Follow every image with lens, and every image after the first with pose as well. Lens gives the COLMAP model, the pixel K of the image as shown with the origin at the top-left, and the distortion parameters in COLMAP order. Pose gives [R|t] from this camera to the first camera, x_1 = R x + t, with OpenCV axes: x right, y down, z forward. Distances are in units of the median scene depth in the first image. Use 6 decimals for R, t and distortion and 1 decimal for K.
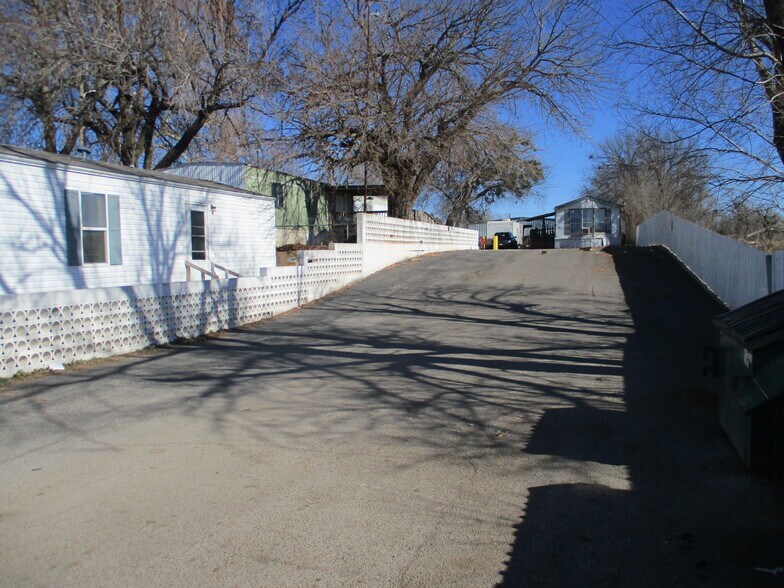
lens RADIAL K [[600.6, 0, 392.0], [0, 600.6, 294.0], [0, 0, 1]] dist [0.006040, 0.002905]
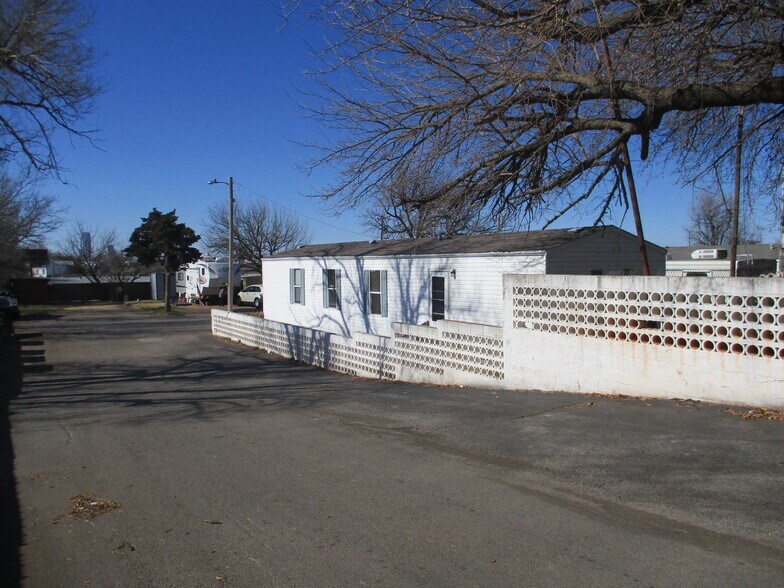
lens RADIAL K [[672.6, 0, 392.0], [0, 672.6, 294.0], [0, 0, 1]] dist [0.005148, 0.002001]
pose [[-0.655904, 0.056469, -0.752729, 0.730869], [-0.035439, 0.993795, 0.105434, -0.263832], [0.754012, 0.095830, -0.649833, 1.965145]]
